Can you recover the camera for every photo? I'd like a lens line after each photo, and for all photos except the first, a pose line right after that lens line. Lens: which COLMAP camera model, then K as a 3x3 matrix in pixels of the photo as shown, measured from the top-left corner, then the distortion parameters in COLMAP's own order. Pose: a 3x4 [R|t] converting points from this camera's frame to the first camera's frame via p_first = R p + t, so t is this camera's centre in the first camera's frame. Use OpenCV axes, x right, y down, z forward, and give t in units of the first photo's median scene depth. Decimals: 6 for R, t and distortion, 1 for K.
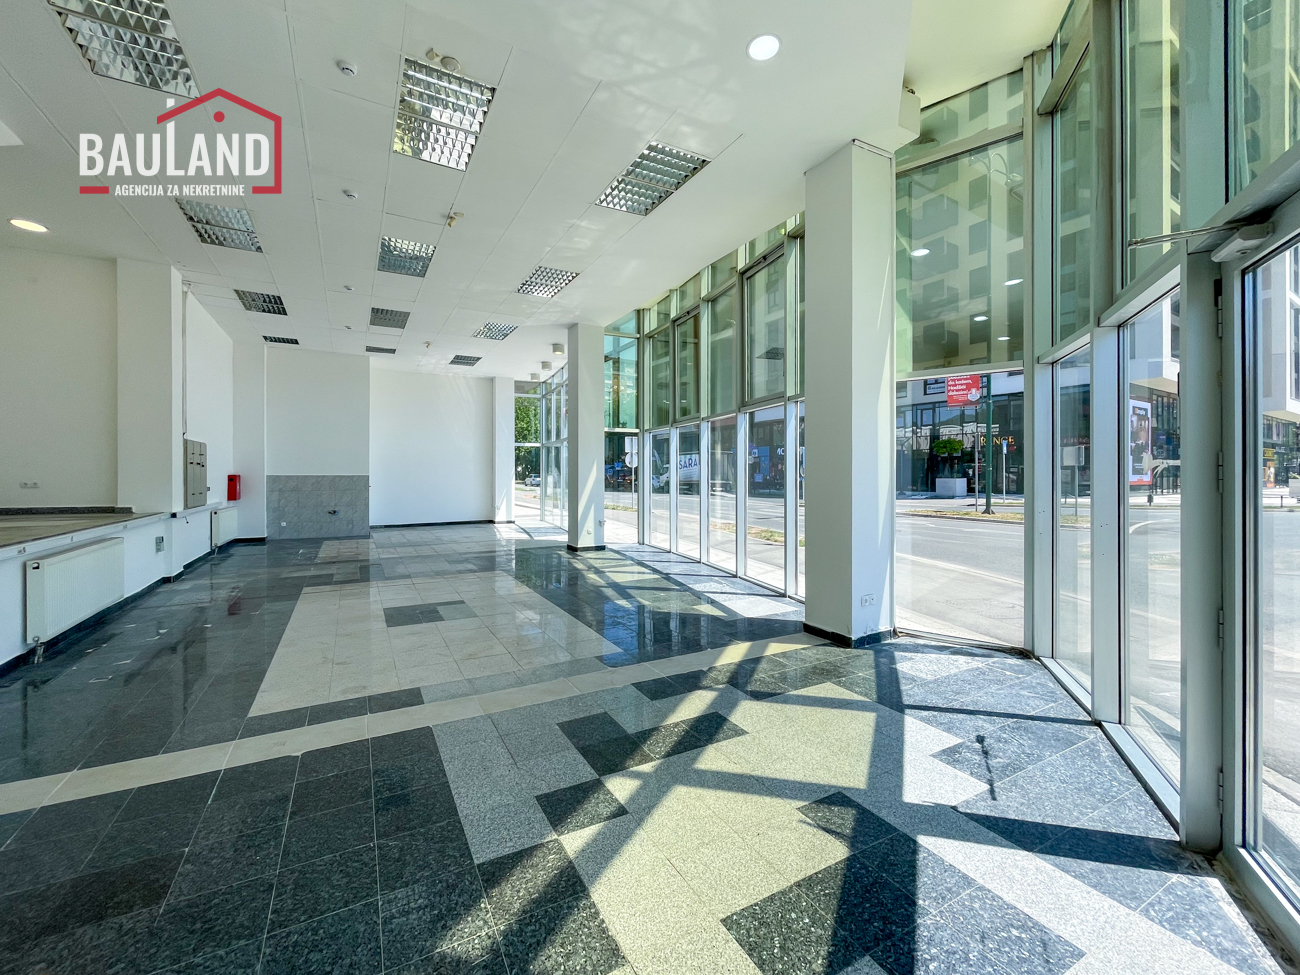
lens RADIAL K [[541.9, 0, 653.3], [0, 541.9, 474.4], [0, 0, 1]] dist [-0.001526, 0.000933]
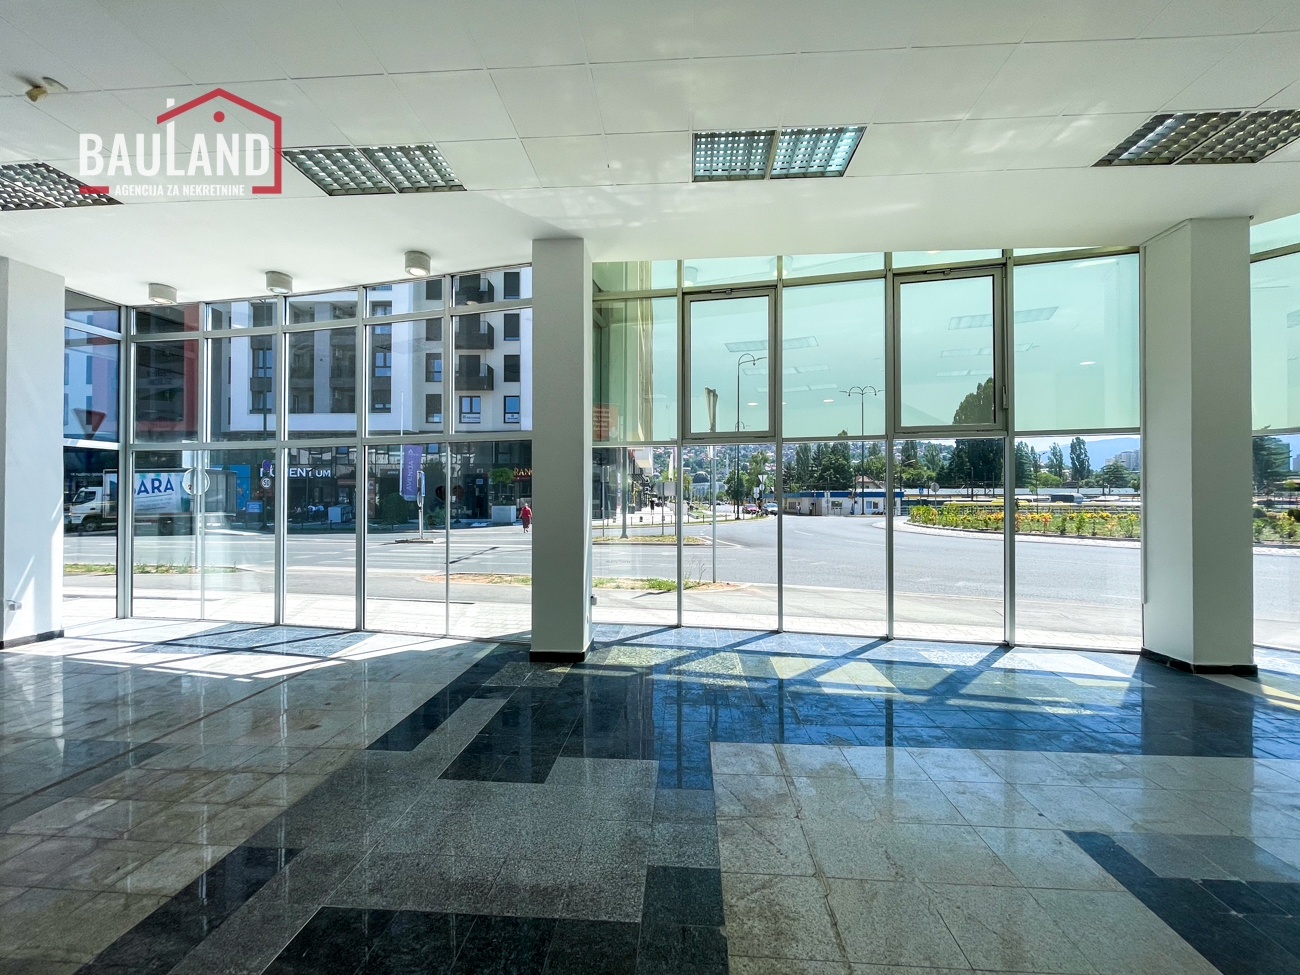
lens RADIAL K [[534.8, 0, 650.8], [0, 534.8, 492.5], [0, 0, 1]] dist [-0.001592, 0.000161]
pose [[0.544735, 0.010193, 0.838546, -0.764261], [0.000945, 0.999918, -0.012769, -0.024606], [-0.838607, 0.007748, 0.544681, 0.907189]]
